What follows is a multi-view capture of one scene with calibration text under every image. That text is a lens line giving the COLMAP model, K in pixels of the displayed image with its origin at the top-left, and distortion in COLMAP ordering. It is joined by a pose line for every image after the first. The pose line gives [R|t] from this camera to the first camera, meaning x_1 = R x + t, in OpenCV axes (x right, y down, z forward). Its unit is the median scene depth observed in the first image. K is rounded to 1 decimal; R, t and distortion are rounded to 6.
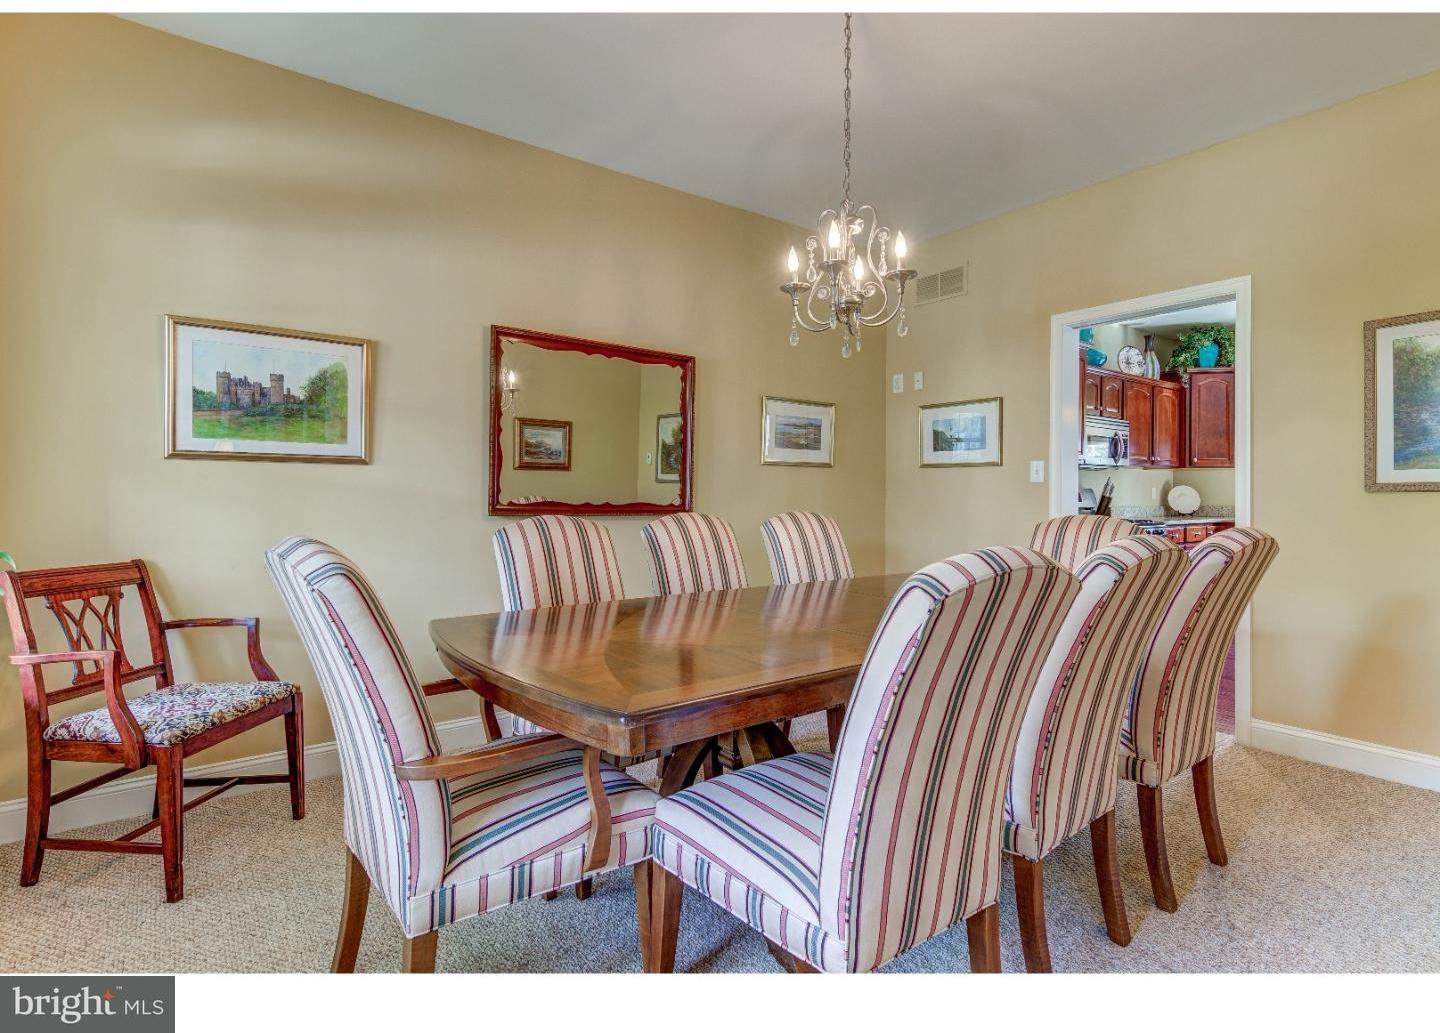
lens RADIAL K [[721.5, 0, 715.8], [0, 721.5, 505.3], [0, 0, 1]] dist [0.003845, -0.001709]
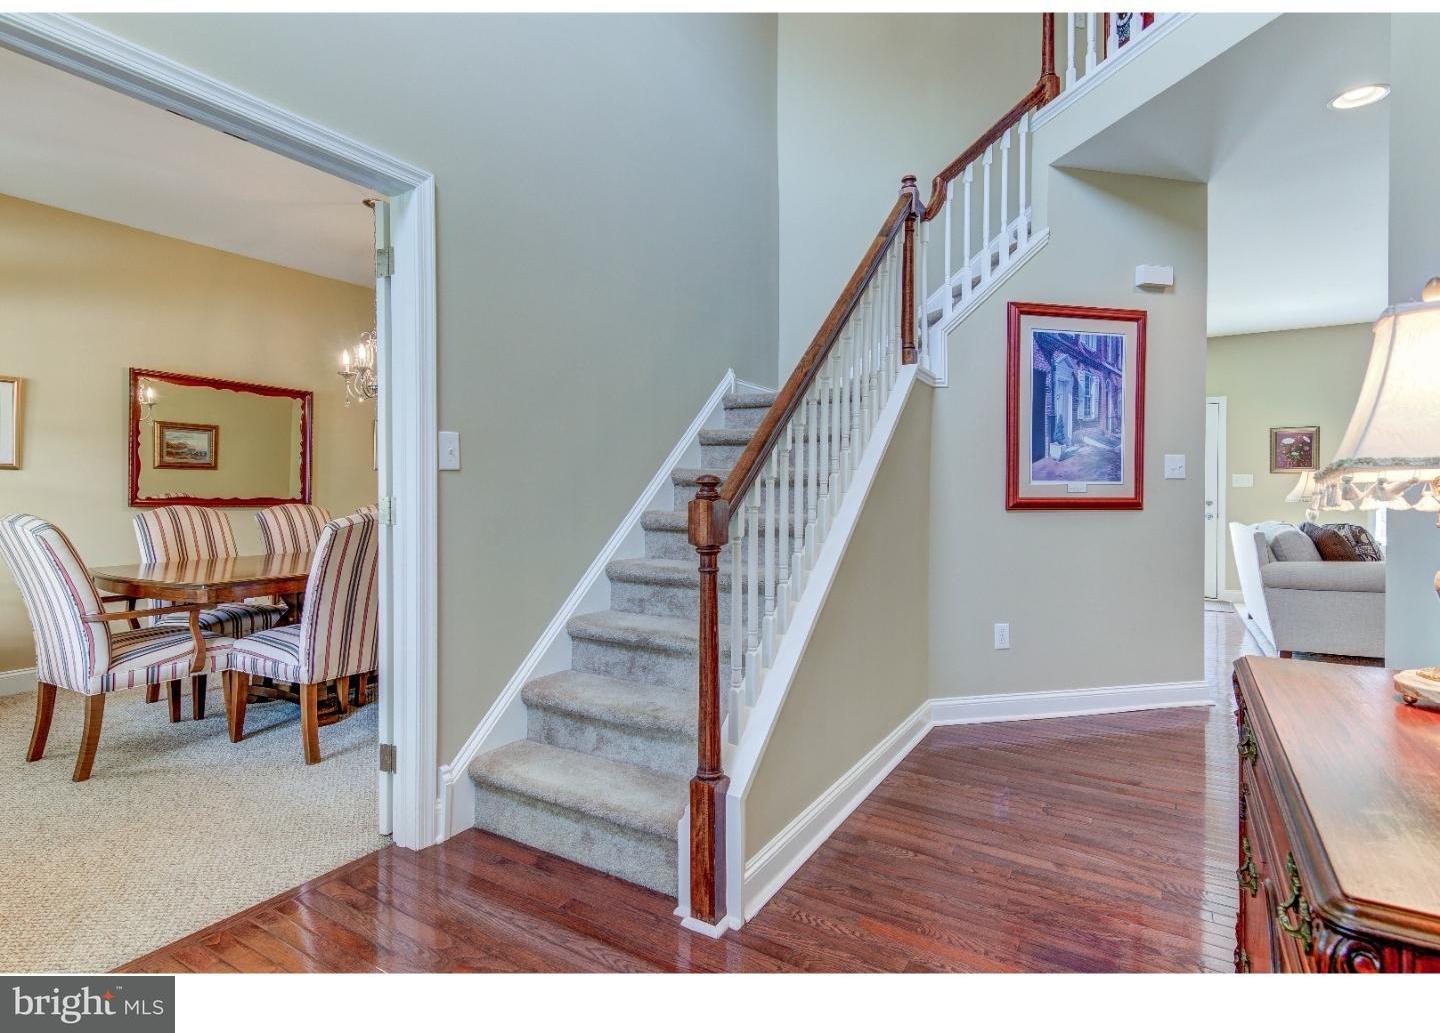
lens RADIAL K [[721.5, 0, 722.0], [0, 721.5, 502.9], [0, 0, 1]] dist [0.003845, -0.001709]
pose [[0.925057, -0.005248, 0.379793, 0.215182], [0.004864, 0.999986, 0.001971, 0.009092], [-0.379798, 0.000024, 0.925069, -0.726739]]
